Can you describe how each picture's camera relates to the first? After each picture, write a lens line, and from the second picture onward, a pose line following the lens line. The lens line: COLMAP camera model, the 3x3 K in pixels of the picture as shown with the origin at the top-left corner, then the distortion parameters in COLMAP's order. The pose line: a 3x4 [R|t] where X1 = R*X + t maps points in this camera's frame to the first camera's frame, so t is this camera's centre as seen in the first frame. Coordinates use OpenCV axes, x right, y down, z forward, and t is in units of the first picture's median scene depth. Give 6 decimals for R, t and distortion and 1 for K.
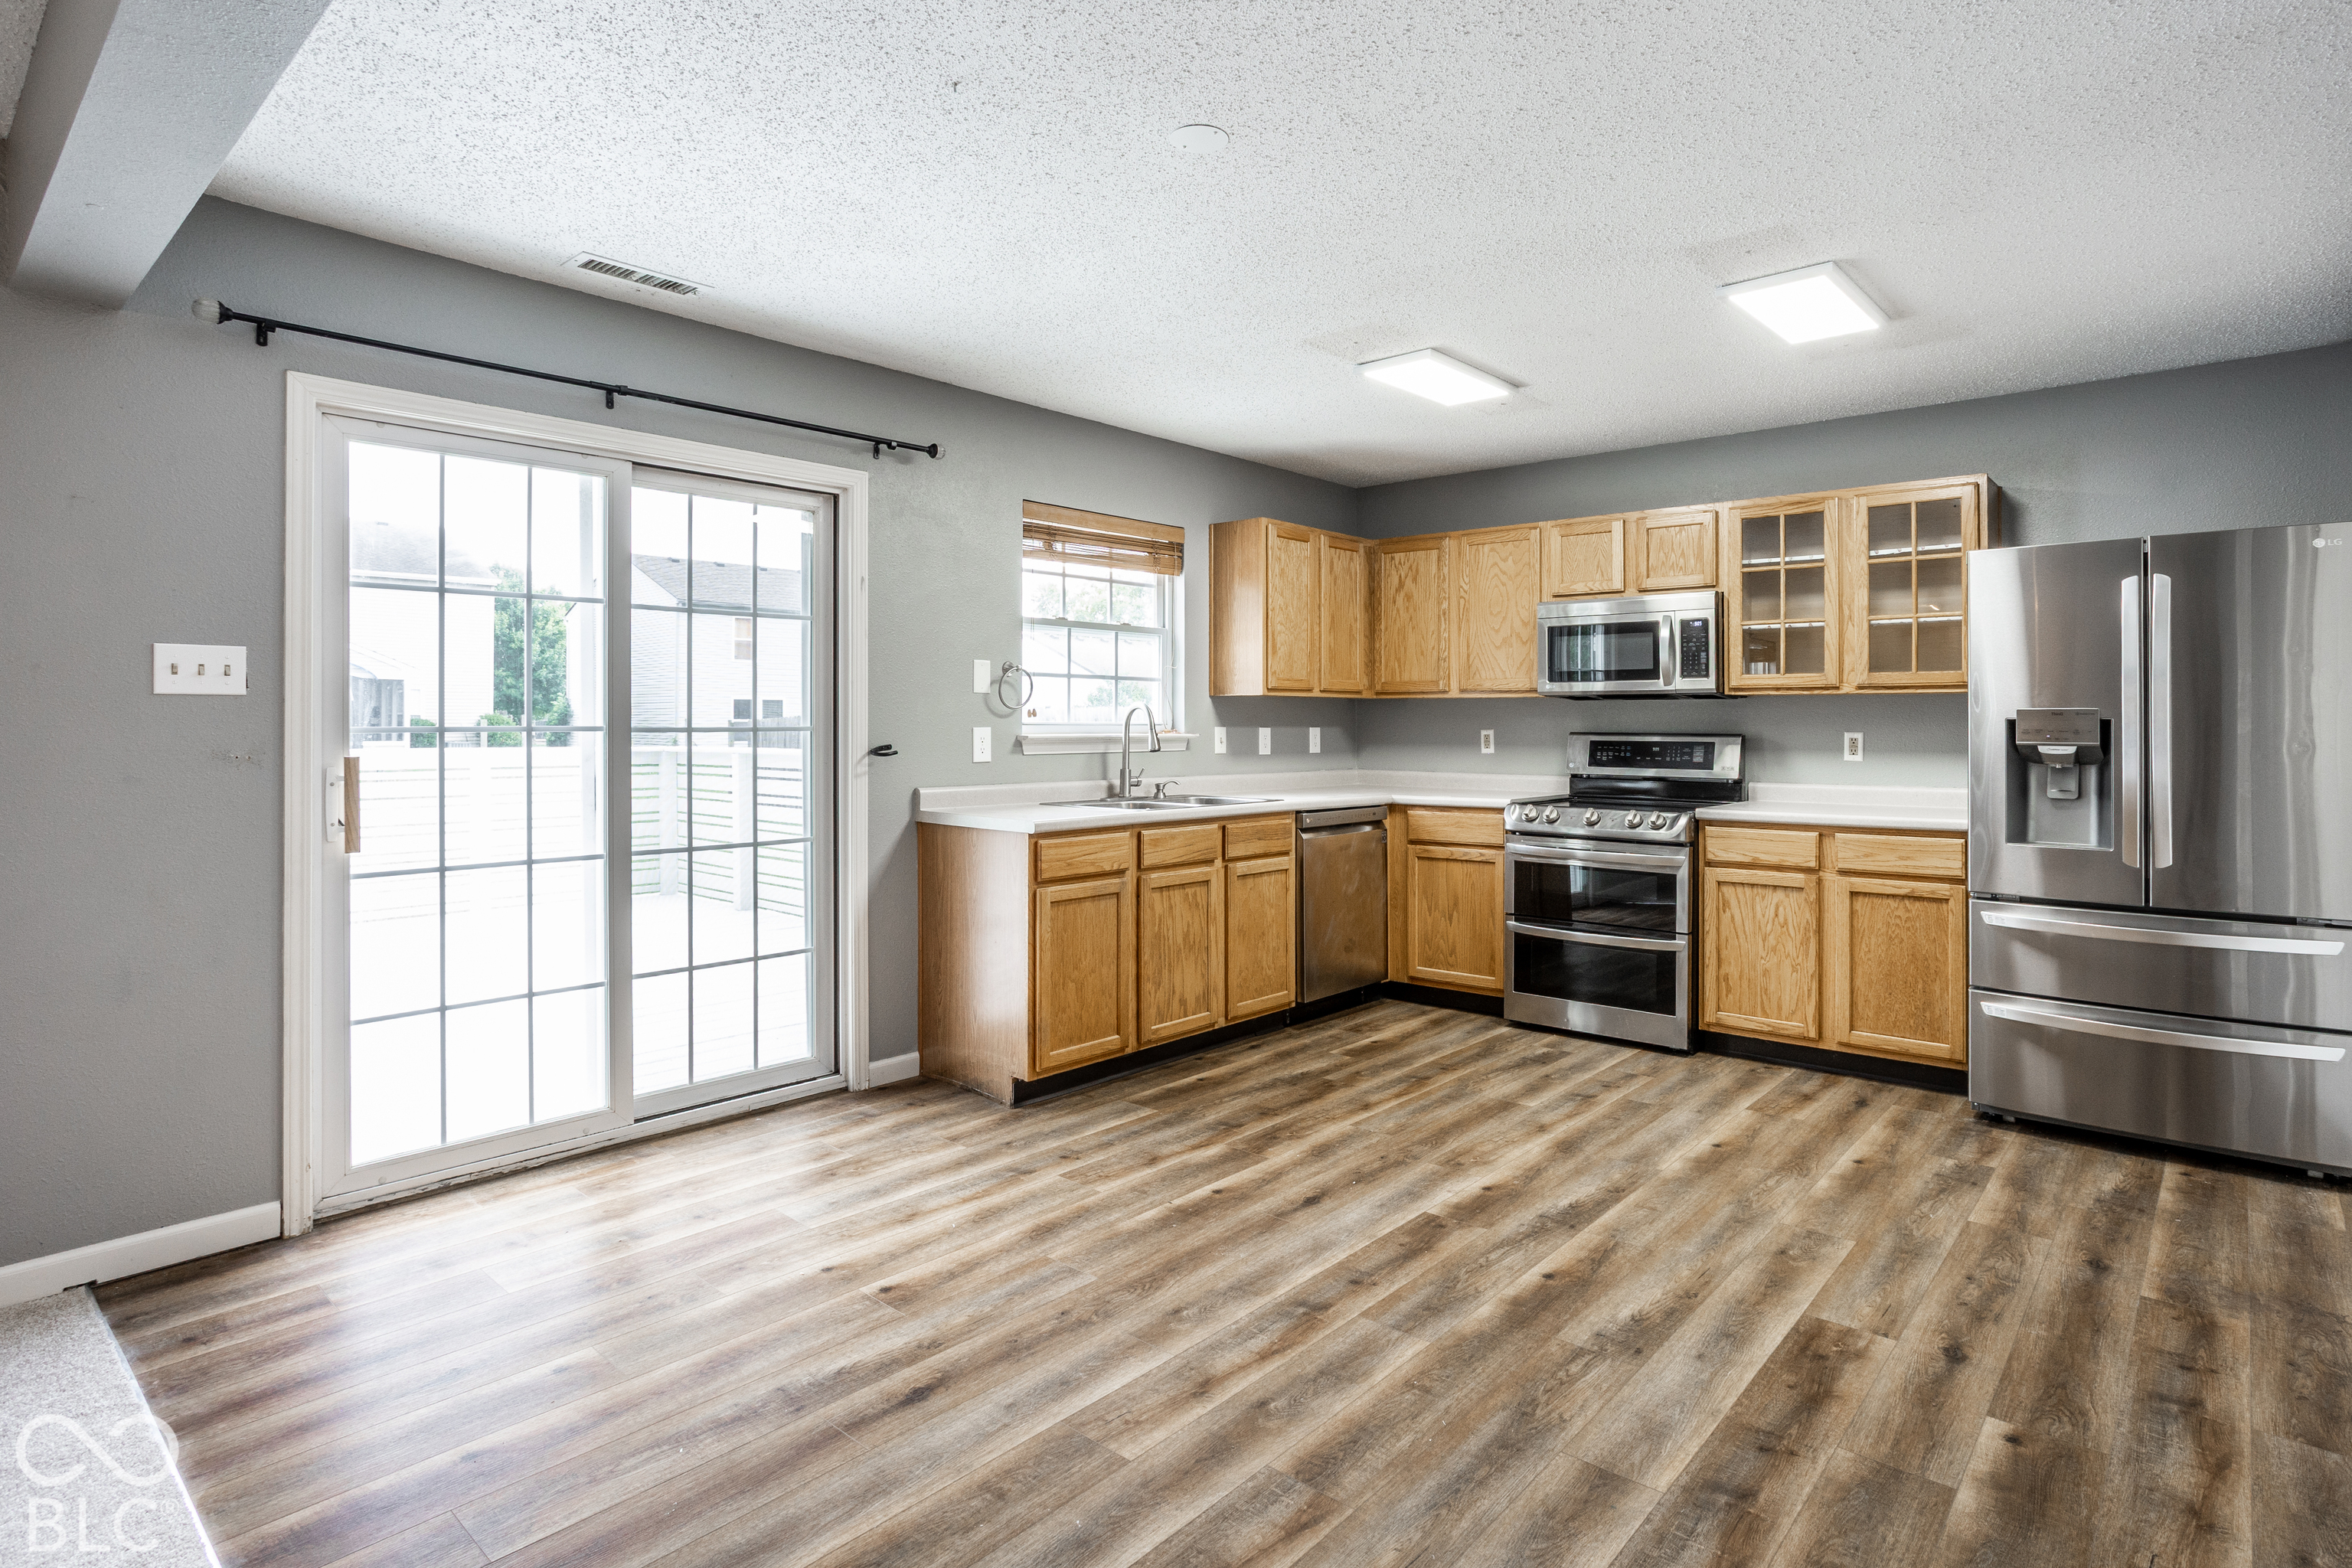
lens RADIAL K [[1231.6, 0, 1285.9], [0, 1231.6, 714.6], [0, 0, 1]] dist [-0.037523, 0.020559]
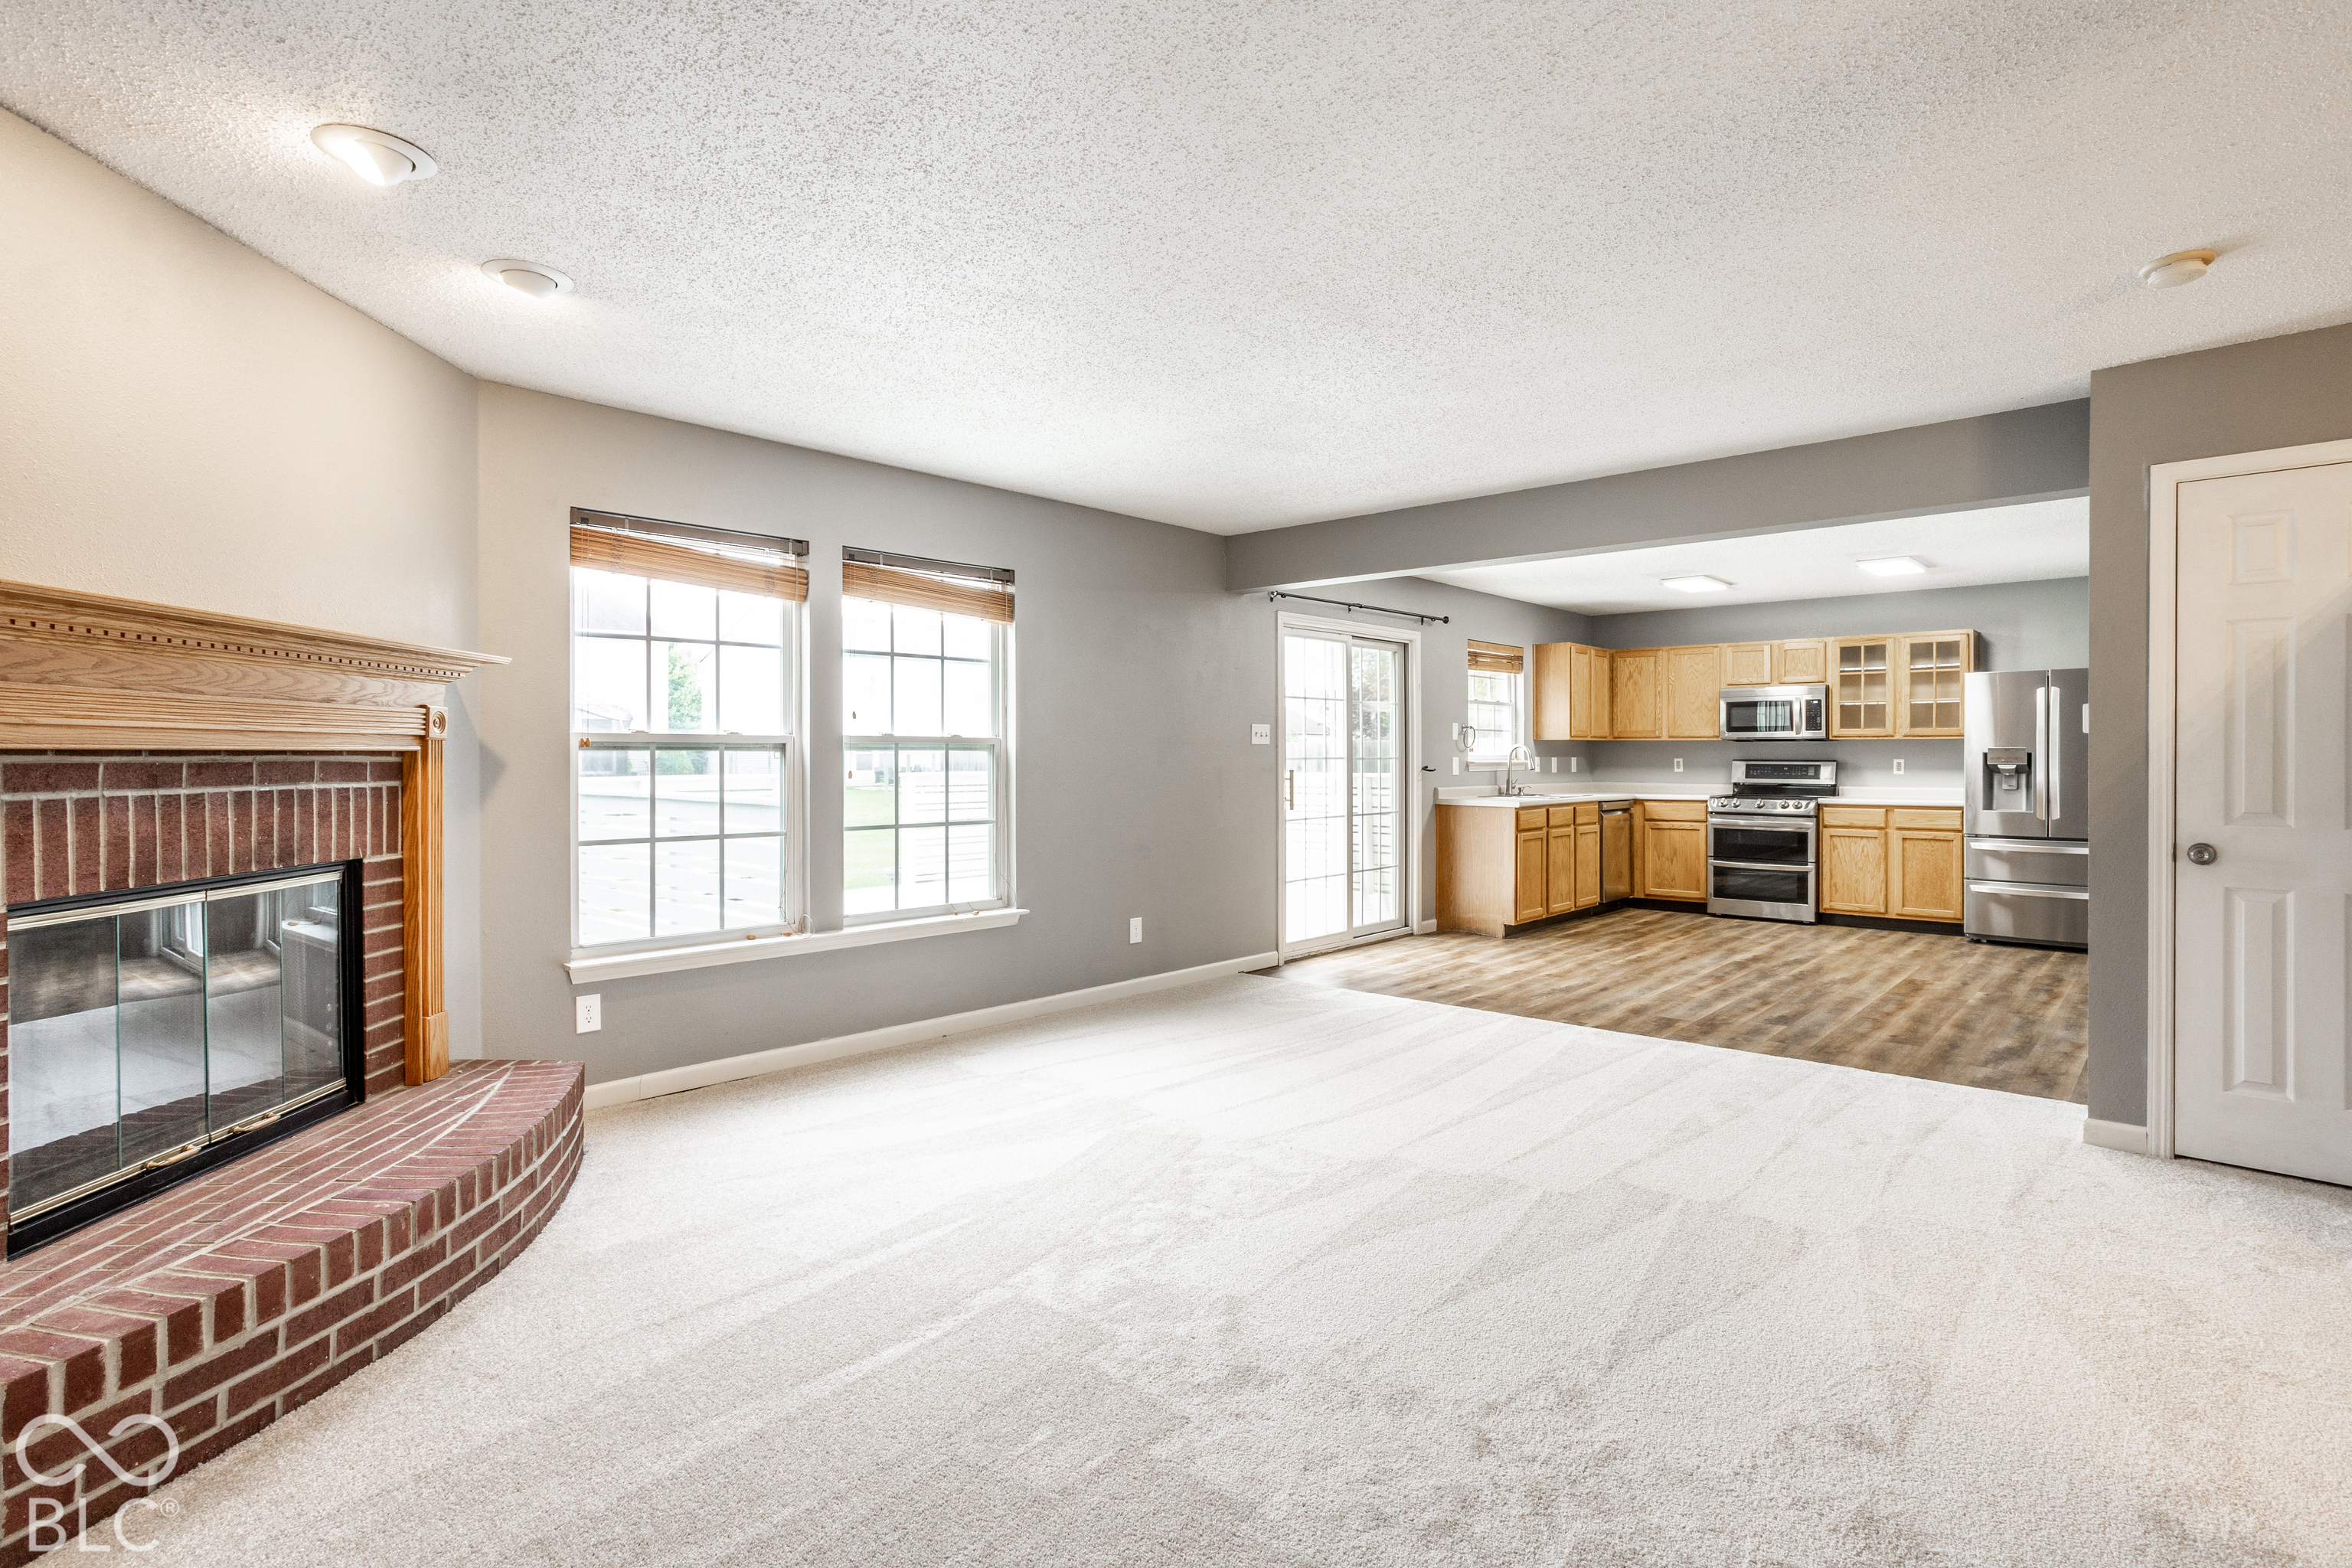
lens RADIAL K [[1231.6, 0, 1194.2], [0, 1231.6, 760.3], [0, 0, 1]] dist [-0.037523, 0.020559]
pose [[0.999503, -0.002302, -0.031430, -0.628938], [0.002670, 0.999929, 0.011647, -0.009092], [0.031401, -0.011725, 0.999438, -1.021224]]
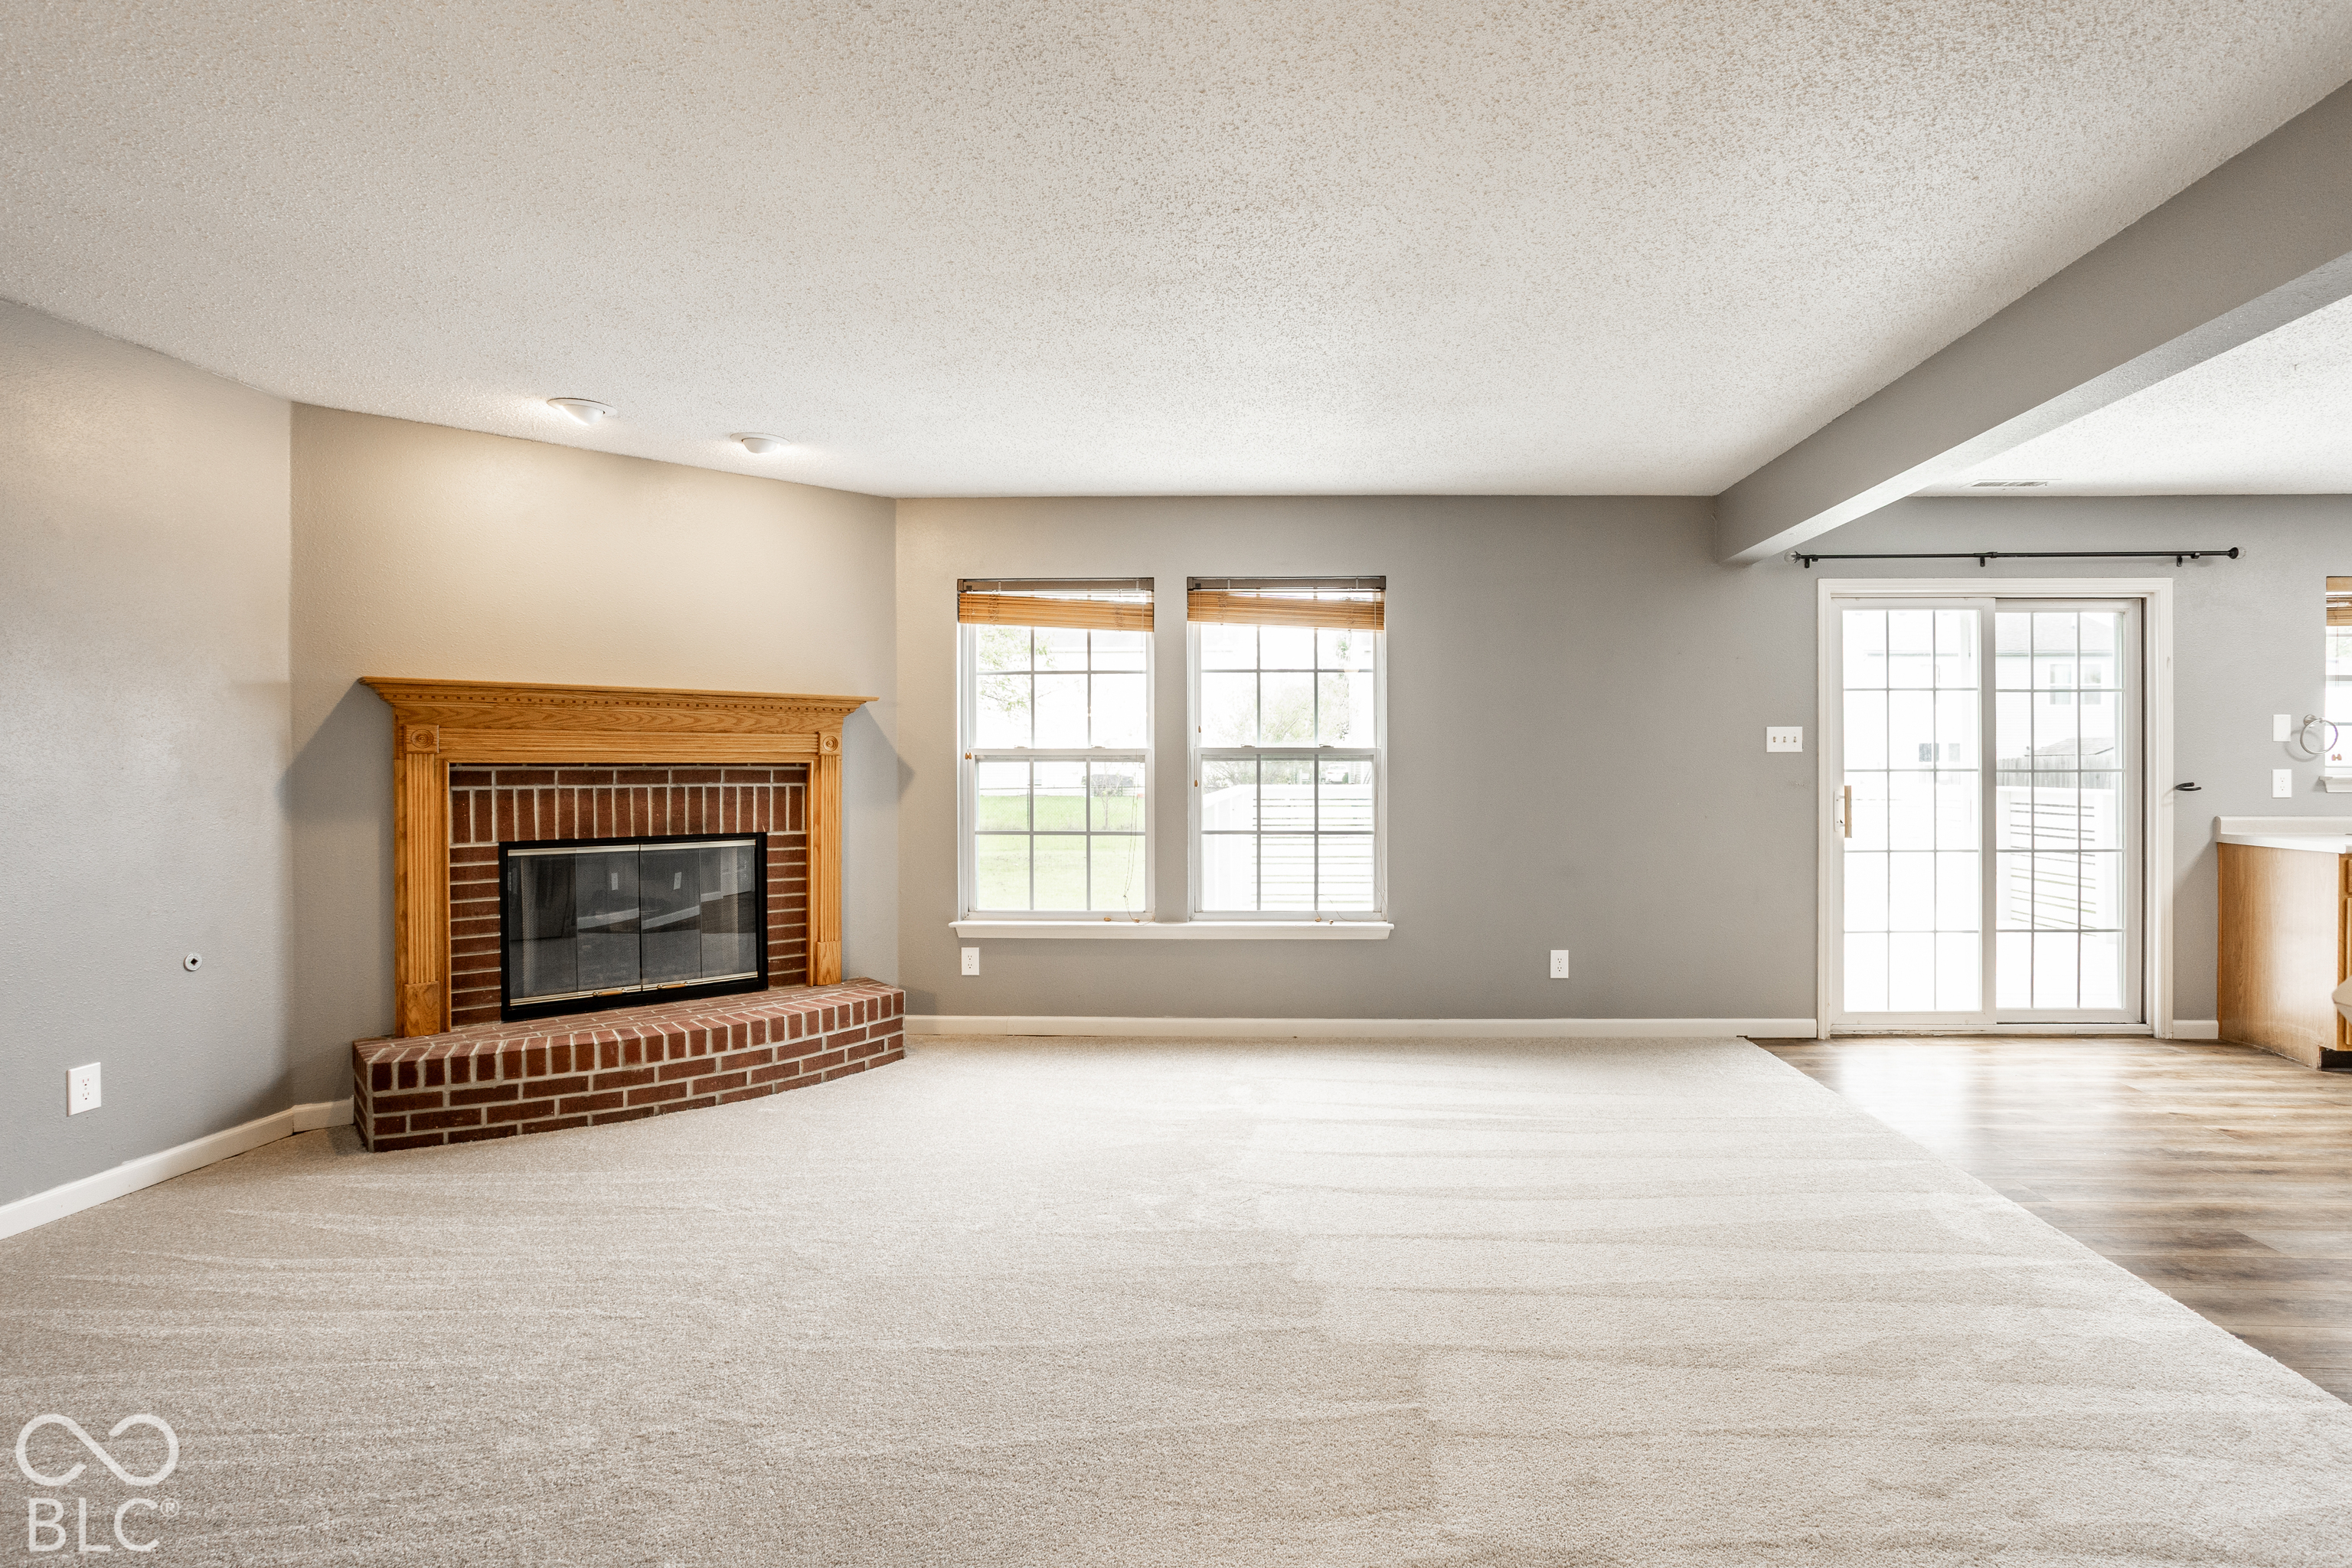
lens RADIAL K [[1231.6, 0, 1192.8], [0, 1231.6, 772.6], [0, 0, 1]] dist [-0.037523, 0.020559]
pose [[0.595300, 0.002880, -0.803498, 0.081819], [0.007588, 0.999929, 0.009205, -0.005995], [0.803468, -0.011577, 0.595236, -0.623323]]
